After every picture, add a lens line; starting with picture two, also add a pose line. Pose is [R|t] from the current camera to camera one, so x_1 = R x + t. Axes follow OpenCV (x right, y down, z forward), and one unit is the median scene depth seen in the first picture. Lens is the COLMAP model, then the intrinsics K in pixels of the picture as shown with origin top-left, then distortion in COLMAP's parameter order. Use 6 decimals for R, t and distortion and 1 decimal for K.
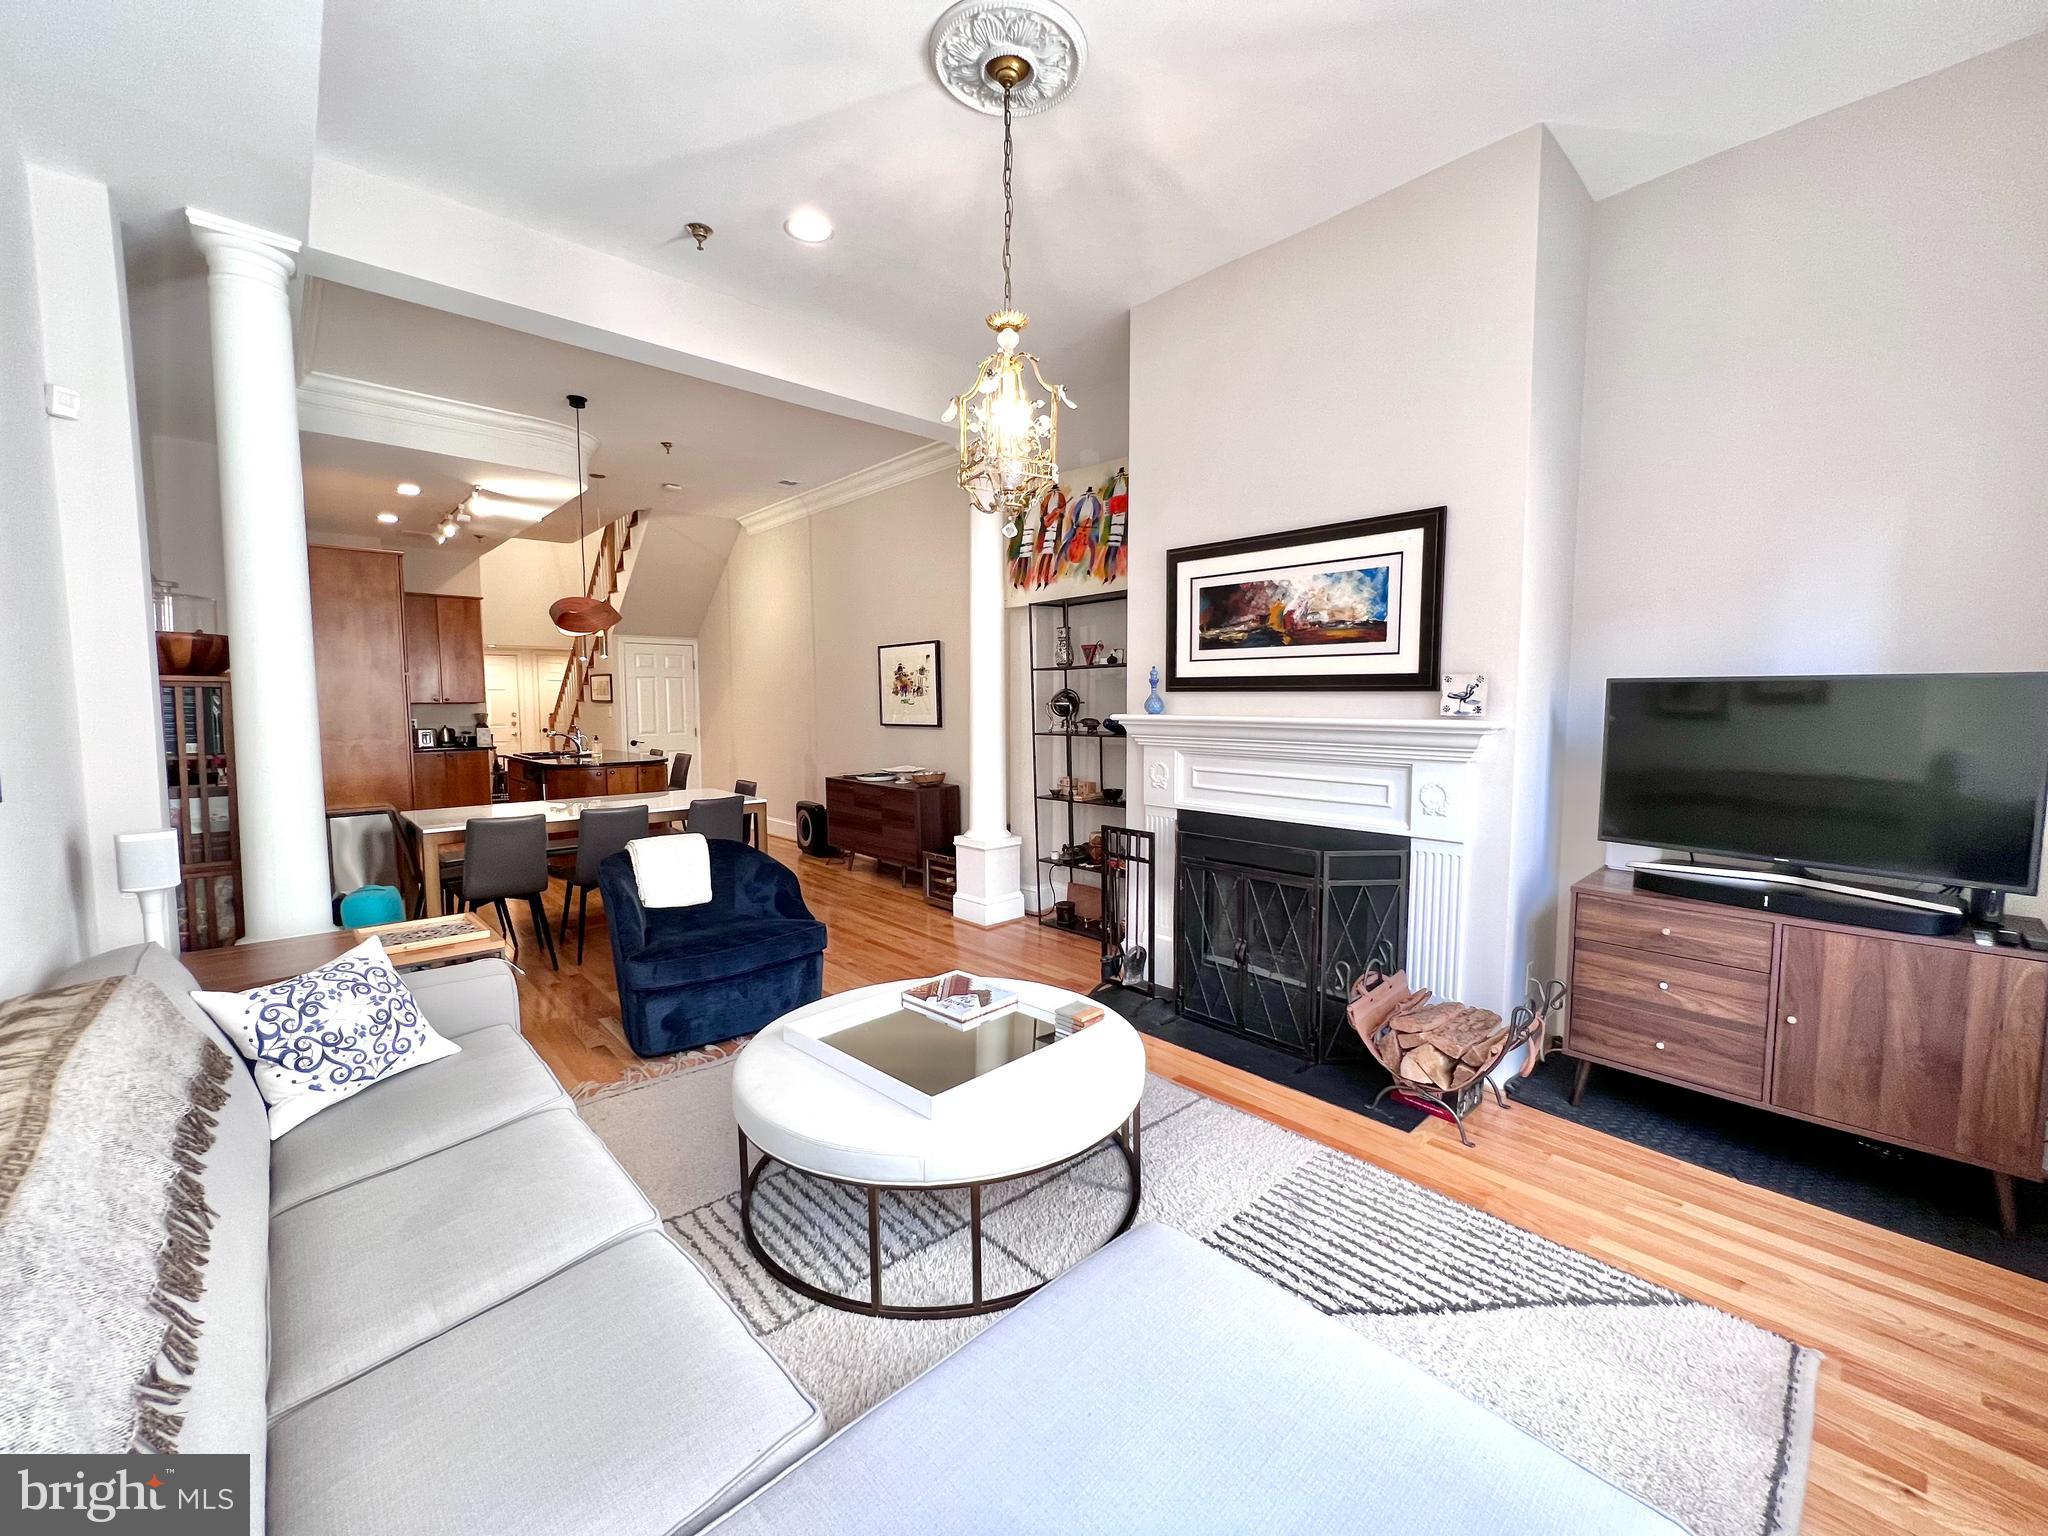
lens RADIAL K [[821.7, 0, 1020.7], [0, 821.7, 761.2], [0, 0, 1]] dist [-0.001232, 0.000186]
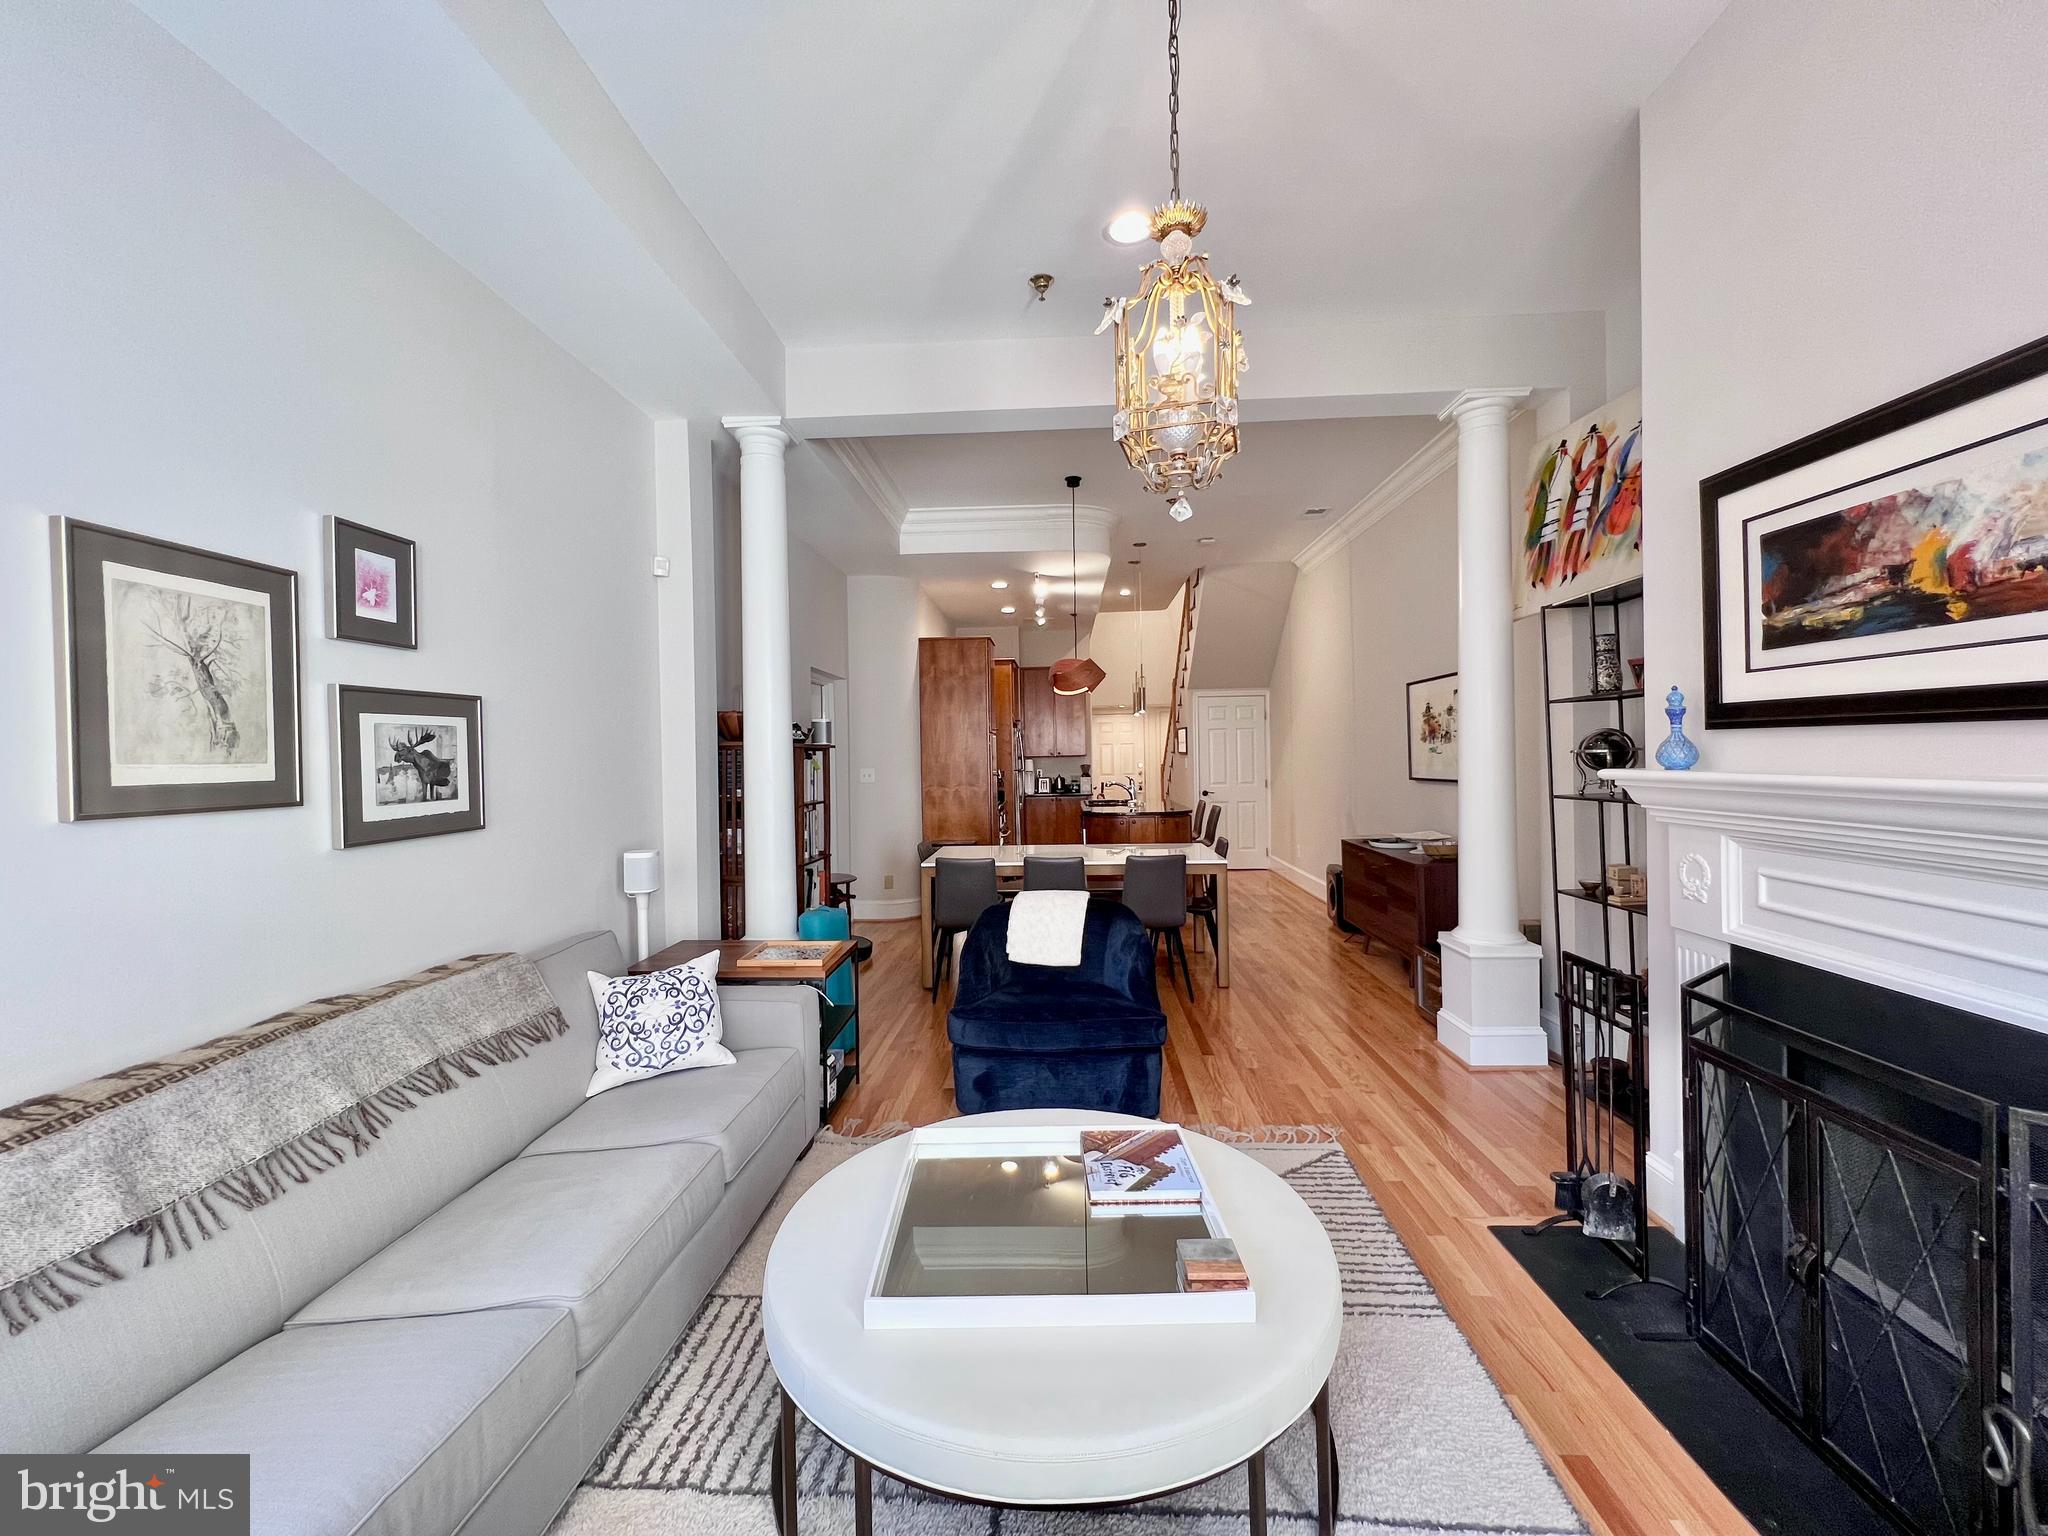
lens RADIAL K [[821.7, 0, 1020.7], [0, 821.7, 761.2], [0, 0, 1]] dist [-0.001232, 0.000186]
pose [[0.696068, -0.004748, -0.717960, 0.258997], [-0.037983, 0.998334, -0.043427, -0.021378], [0.716970, 0.057499, 0.694728, 0.281459]]
